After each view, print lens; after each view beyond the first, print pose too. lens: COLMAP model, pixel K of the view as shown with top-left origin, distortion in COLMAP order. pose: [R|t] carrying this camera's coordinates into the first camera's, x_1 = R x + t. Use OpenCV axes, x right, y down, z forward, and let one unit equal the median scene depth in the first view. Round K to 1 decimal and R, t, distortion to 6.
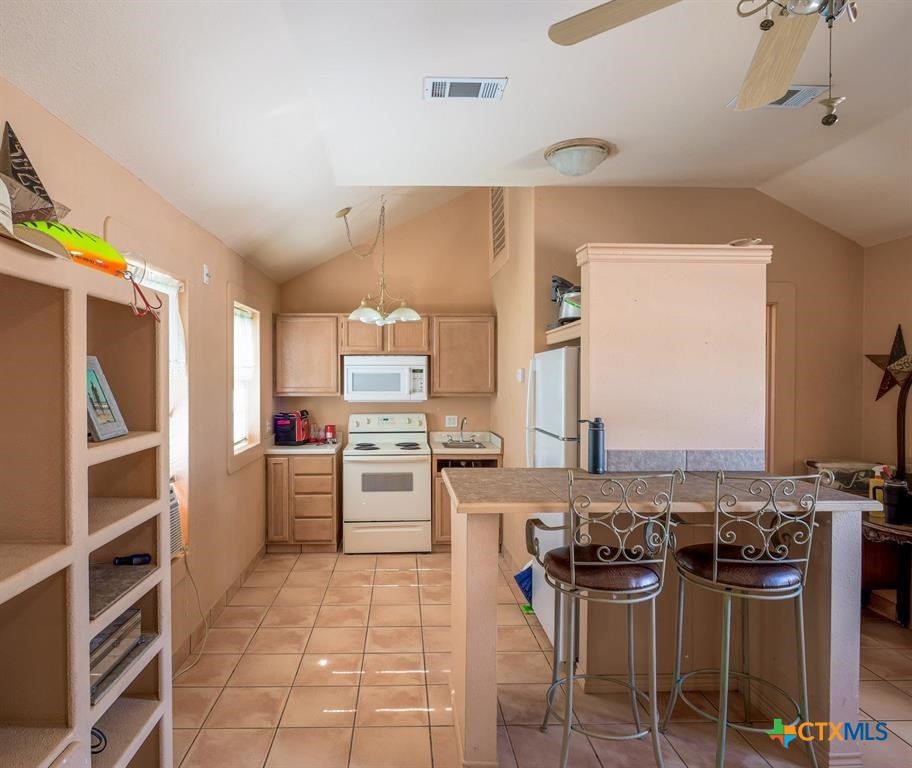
lens RADIAL K [[570.7, 0, 455.9], [0, 570.7, 396.1], [0, 0, 1]] dist [-0.004057, -0.001452]
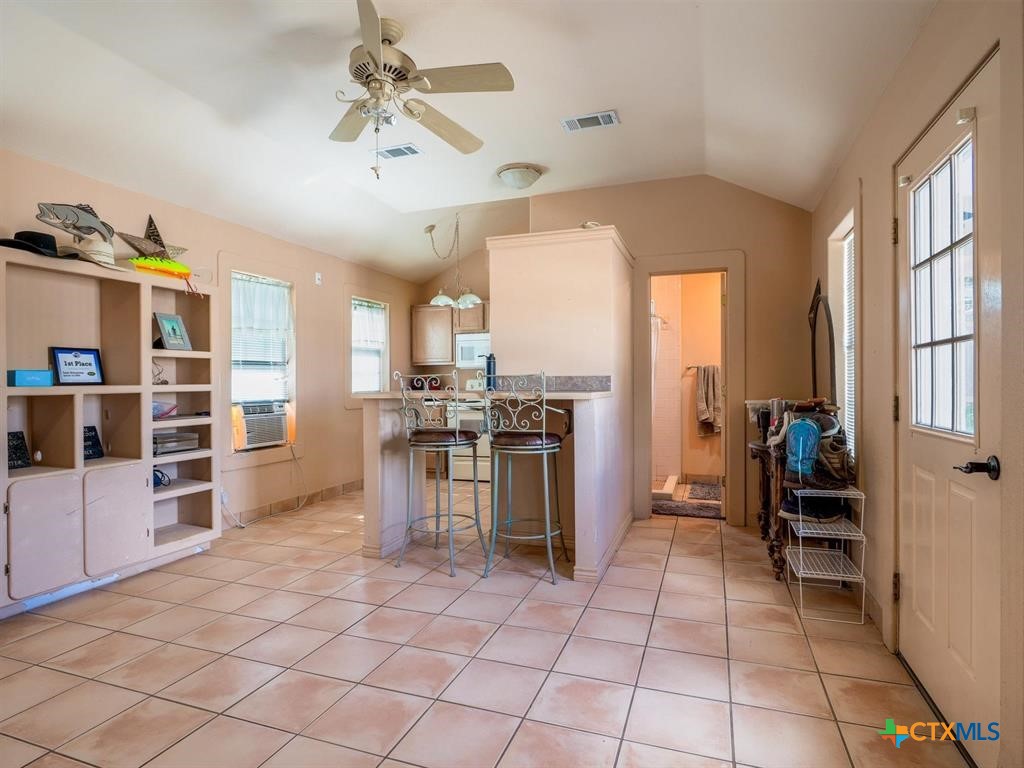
lens RADIAL K [[550.3, 0, 512.0], [0, 550.3, 384.0], [0, 0, 1]] dist [0.001359, 0.000814]
pose [[0.931971, -0.005136, -0.362498, 0.703005], [-0.001000, 0.999859, -0.016736, 0.121336], [0.362533, 0.015960, 0.931834, -0.272710]]
